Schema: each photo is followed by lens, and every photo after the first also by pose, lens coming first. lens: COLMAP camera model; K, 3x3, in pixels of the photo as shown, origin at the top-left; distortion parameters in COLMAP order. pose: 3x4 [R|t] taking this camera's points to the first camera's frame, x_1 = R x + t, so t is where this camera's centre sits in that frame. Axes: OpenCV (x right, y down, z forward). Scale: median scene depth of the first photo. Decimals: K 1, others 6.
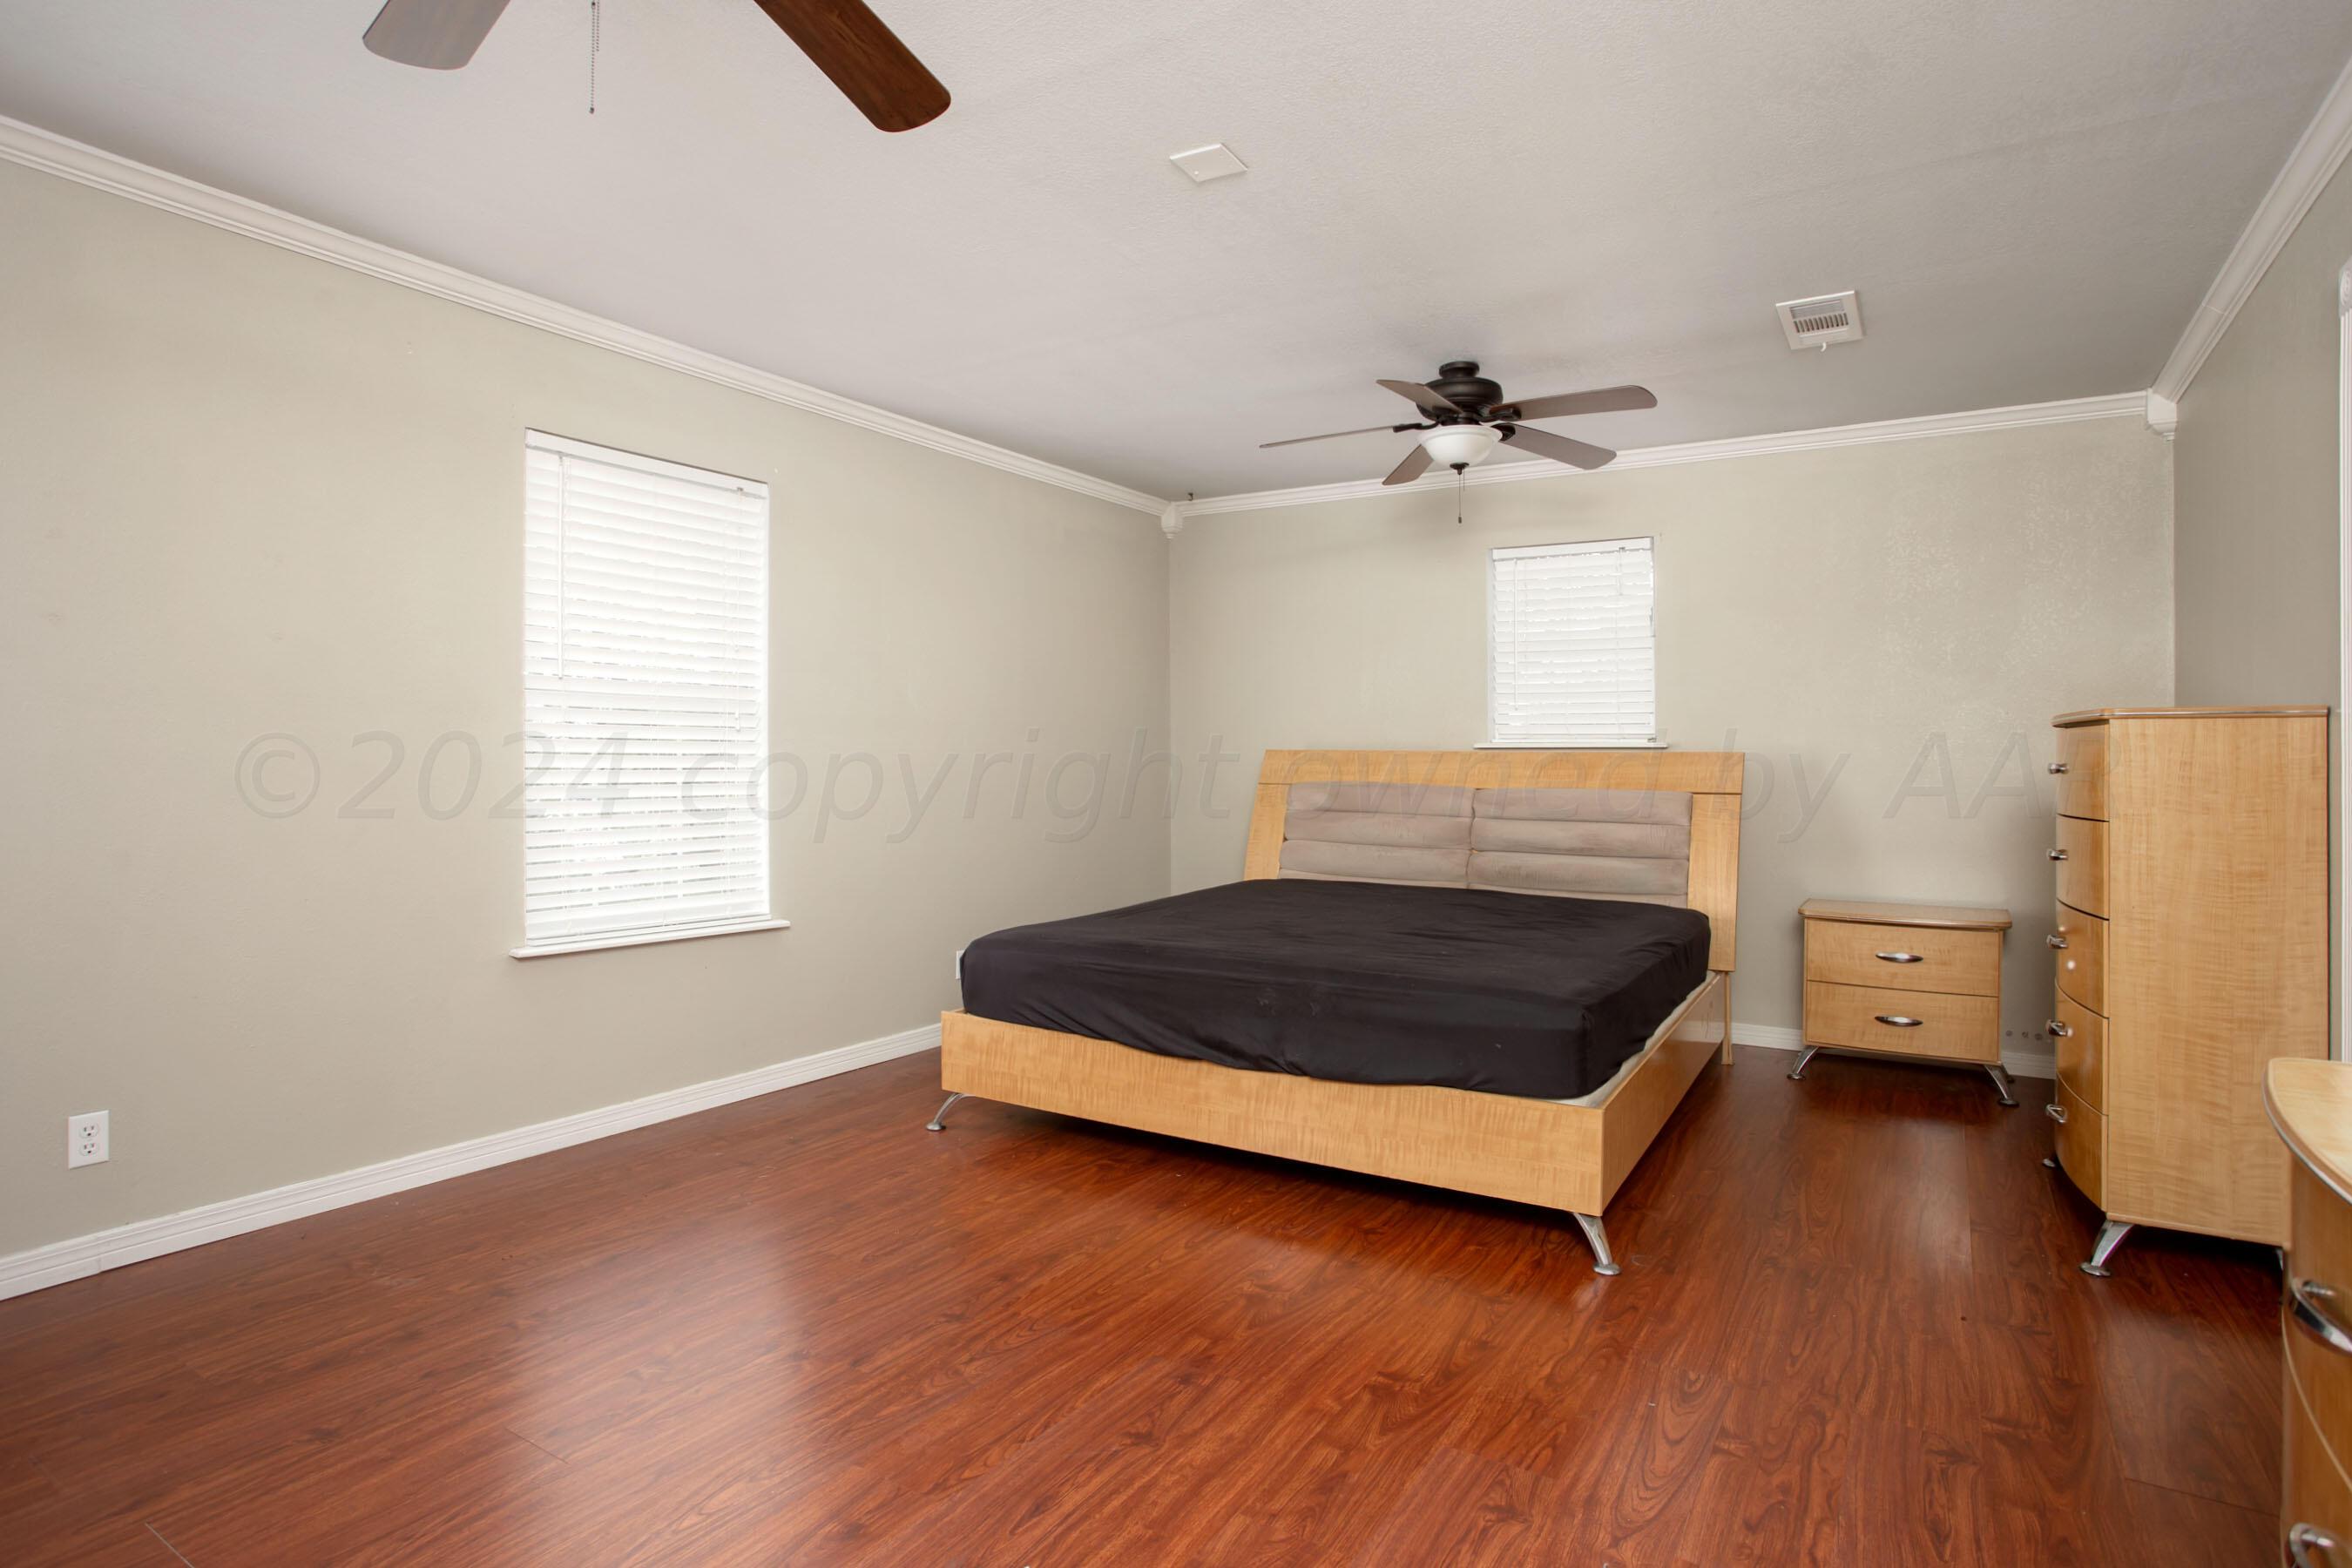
lens RADIAL K [[1193.5, 0, 1164.3], [0, 1193.5, 779.2], [0, 0, 1]] dist [-0.043872, 0.001048]
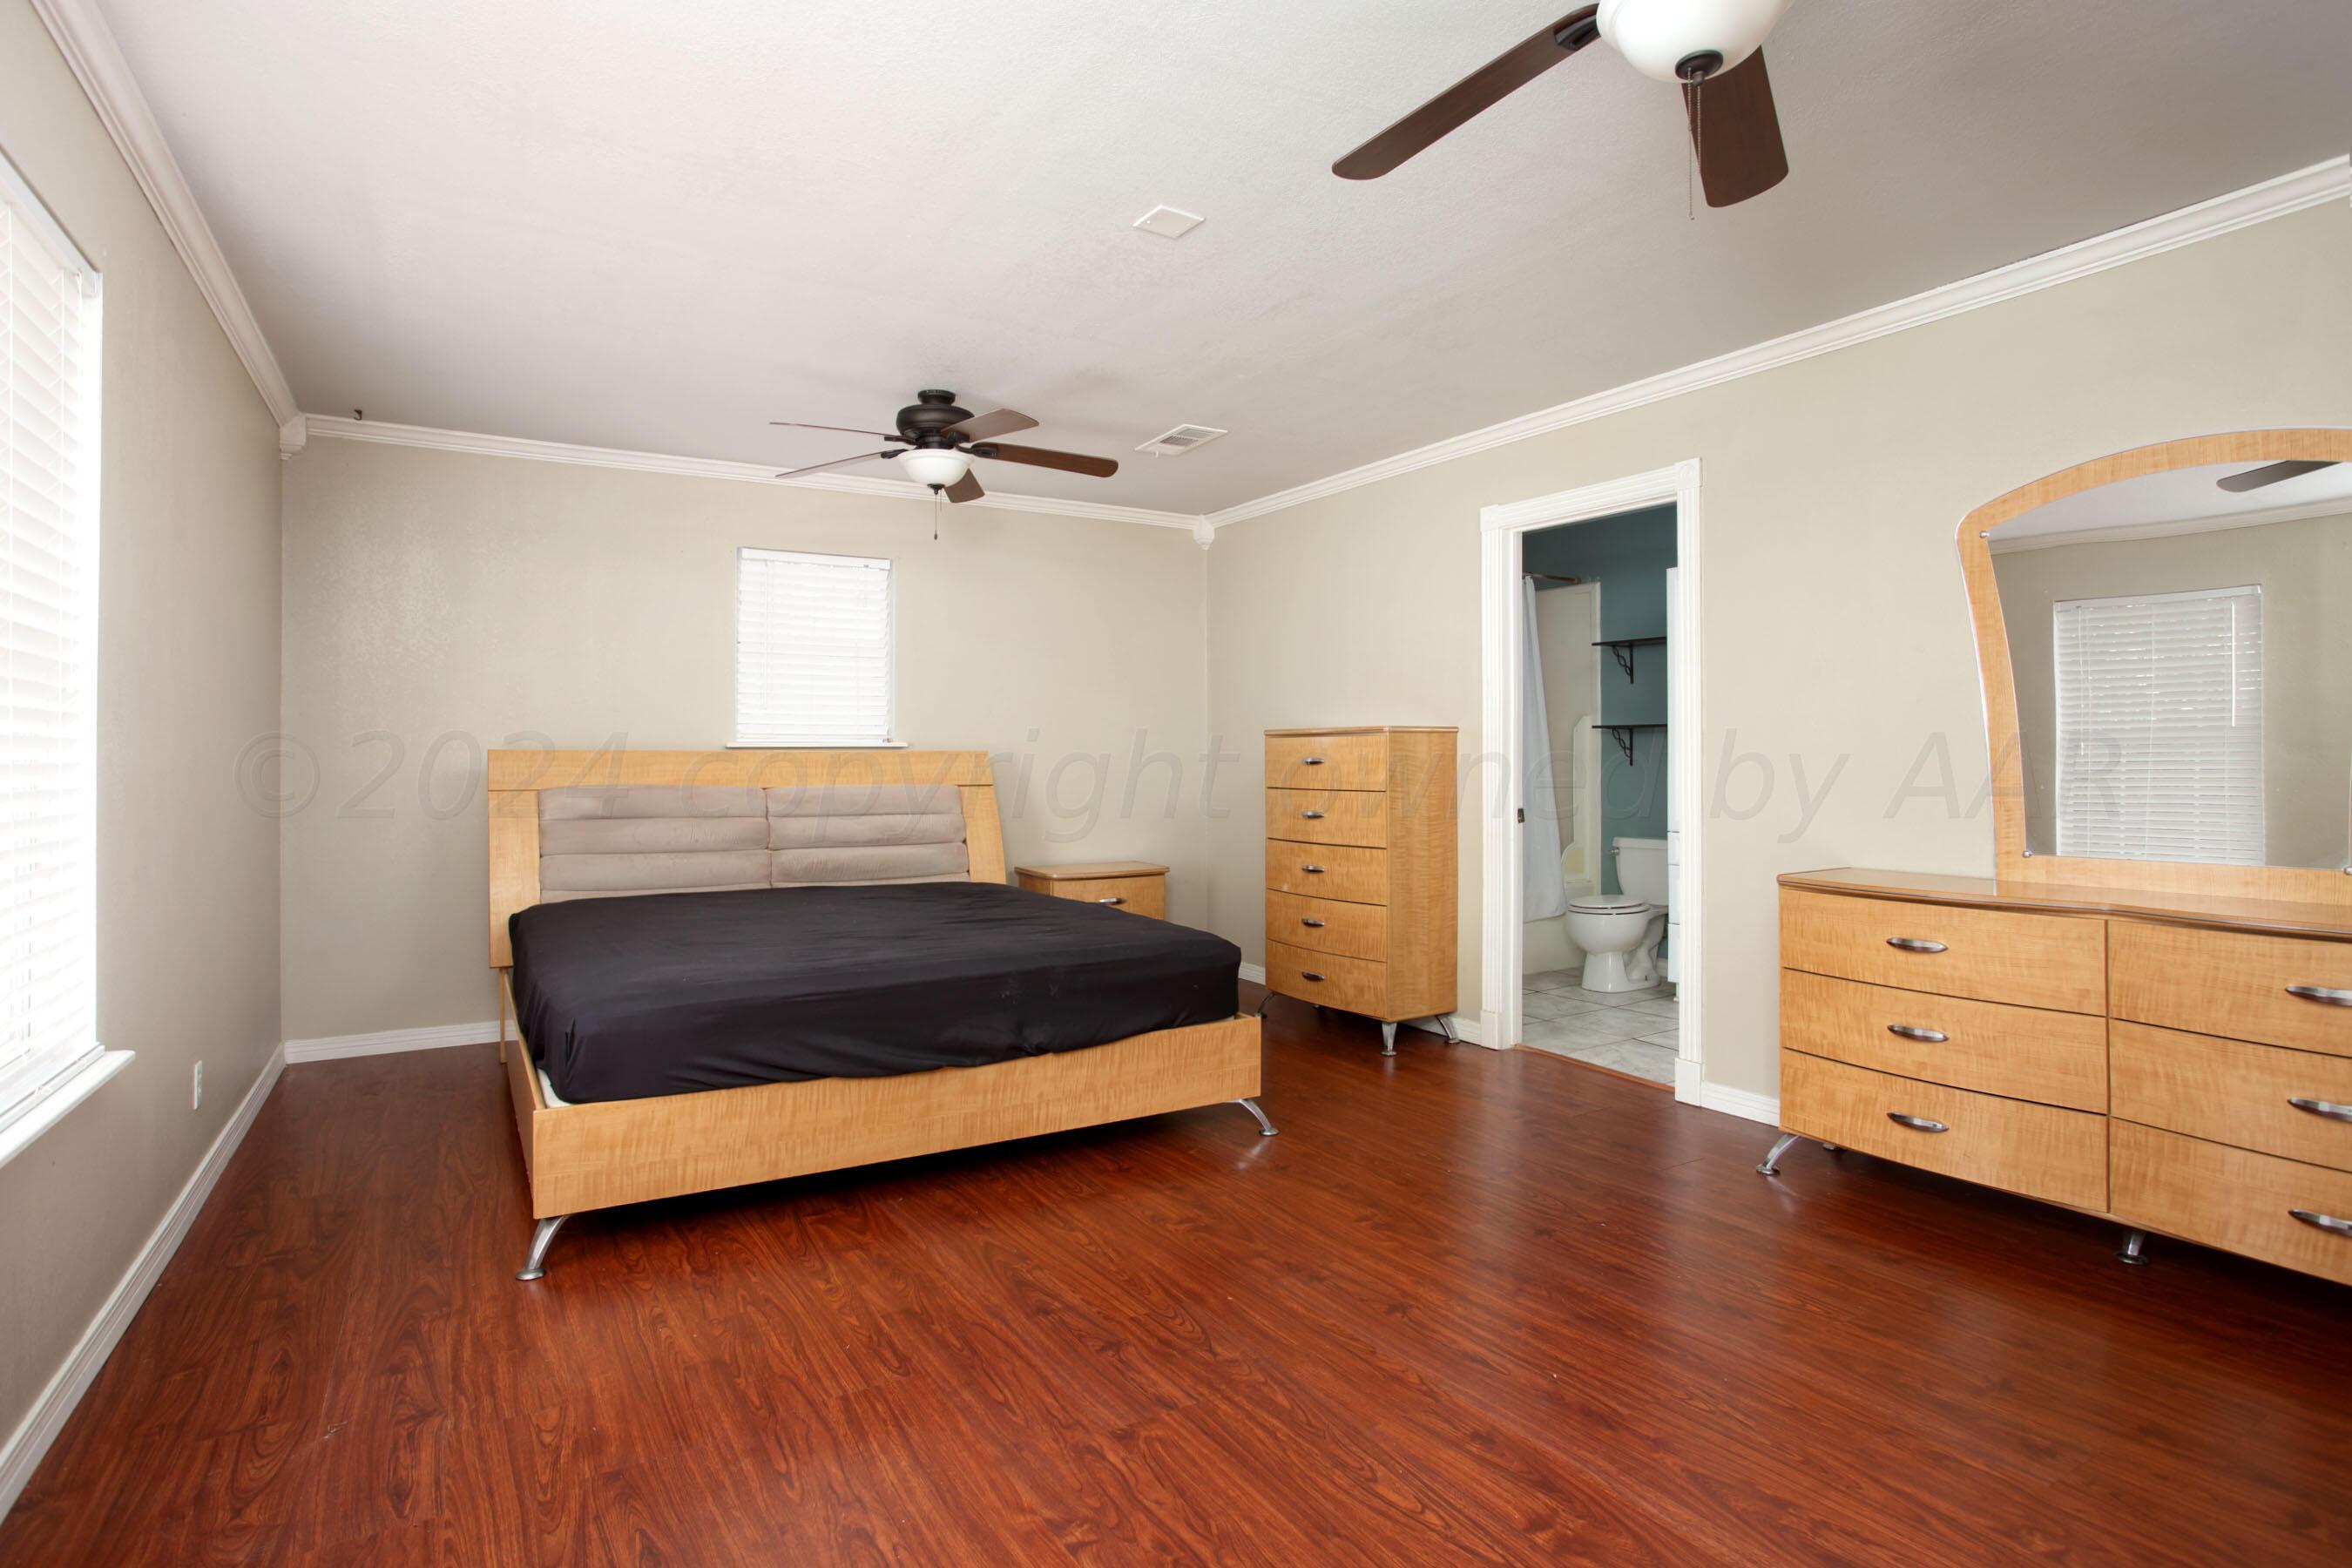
lens RADIAL K [[1193.5, 0, 1150.7], [0, 1193.5, 782.2], [0, 0, 1]] dist [-0.043872, 0.001048]
pose [[0.474163, -0.022993, 0.880137, -0.751912], [0.018975, 0.999694, 0.015894, -0.011007], [-0.880232, 0.009164, 0.474454, 0.390723]]
